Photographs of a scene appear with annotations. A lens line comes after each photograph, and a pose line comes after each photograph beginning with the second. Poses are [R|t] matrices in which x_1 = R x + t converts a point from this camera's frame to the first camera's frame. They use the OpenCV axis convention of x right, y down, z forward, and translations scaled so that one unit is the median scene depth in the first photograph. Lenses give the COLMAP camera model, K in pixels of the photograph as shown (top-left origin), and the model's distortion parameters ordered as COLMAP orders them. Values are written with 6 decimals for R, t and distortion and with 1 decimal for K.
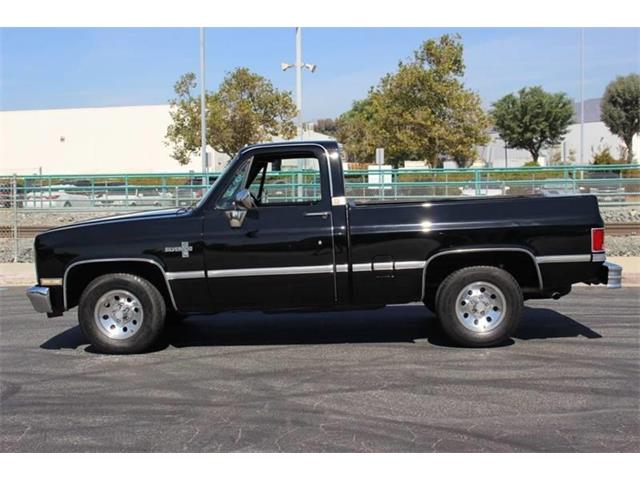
lens RADIAL K [[846.7, 0, 320.0], [0, 846.7, 240.0], [0, 0, 1]] dist [-0.065972, 0.014554]
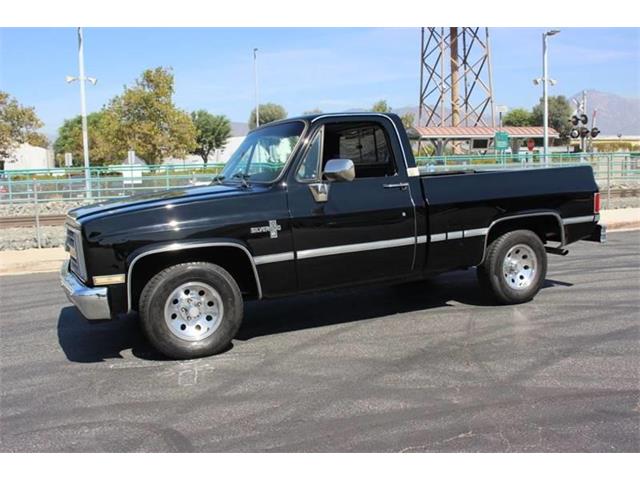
lens RADIAL K [[600.0, 0, 320.0], [0, 600.0, 240.0], [0, 0, 1]] dist [-0.079089, 0.008746]
pose [[0.899442, -0.061141, 0.432743, -0.376431], [0.047076, 0.997959, 0.043153, -0.001933], [-0.434498, -0.018442, 0.900484, 0.411008]]
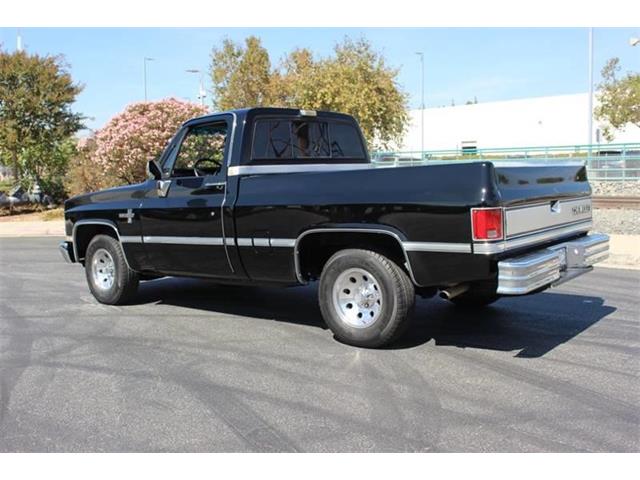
lens RADIAL K [[679.0, 0, 331.7], [0, 679.0, 240.3], [0, 0, 1]] dist [-0.076374, 0.006042]
pose [[0.794799, 0.059334, -0.603966, 0.566390], [-0.027518, 0.997709, 0.061802, -0.018246], [0.606249, -0.032500, 0.794610, 0.451914]]
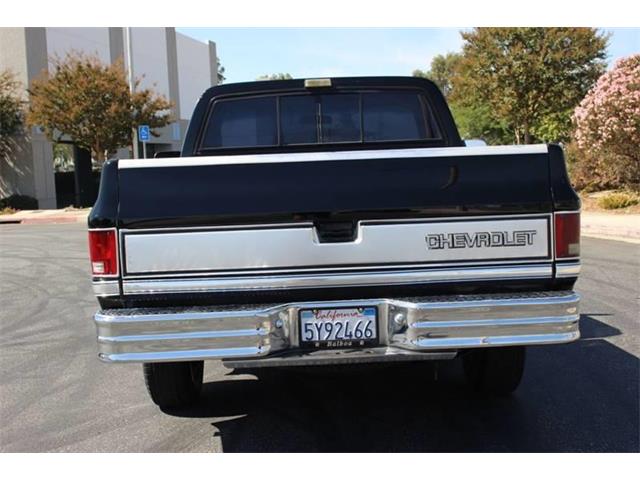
lens RADIAL K [[846.7, 0, 320.0], [0, 846.7, 240.0], [0, 0, 1]] dist [-0.065972, 0.014554]
pose [[0.021835, 0.105205, -0.994211, 0.805985], [-0.028085, 0.994120, 0.104579, -0.061219], [0.999367, 0.025639, 0.024662, 1.097590]]
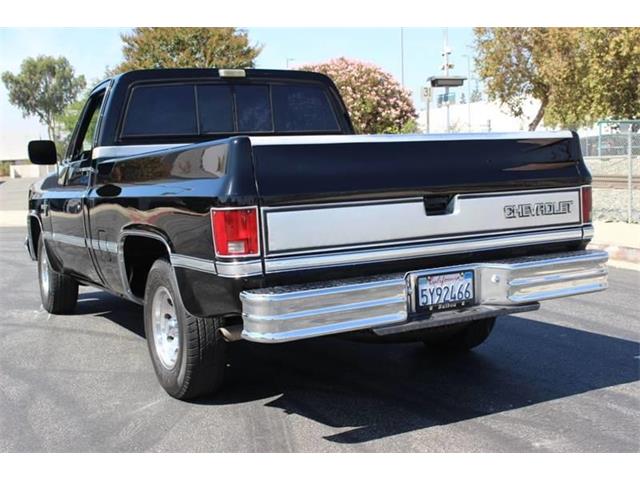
lens RADIAL K [[846.7, 0, 320.0], [0, 846.7, 240.0], [0, 0, 1]] dist [-0.065972, 0.014554]
pose [[0.489617, 0.086220, -0.867664, 0.755504], [-0.030152, 0.996178, 0.081976, -0.035779], [0.871416, -0.013975, 0.490346, 0.795929]]
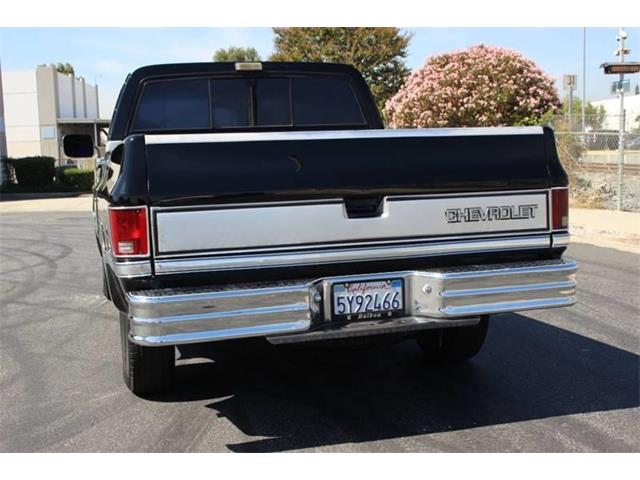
lens RADIAL K [[835.7, 0, 320.0], [0, 835.7, 240.0], [0, 0, 1]] dist [-0.061210, 0.054598]
pose [[0.282950, 0.111365, -0.952647, 0.789843], [-0.037026, 0.993764, 0.105175, -0.047688], [0.958420, 0.005514, 0.285309, 0.956007]]
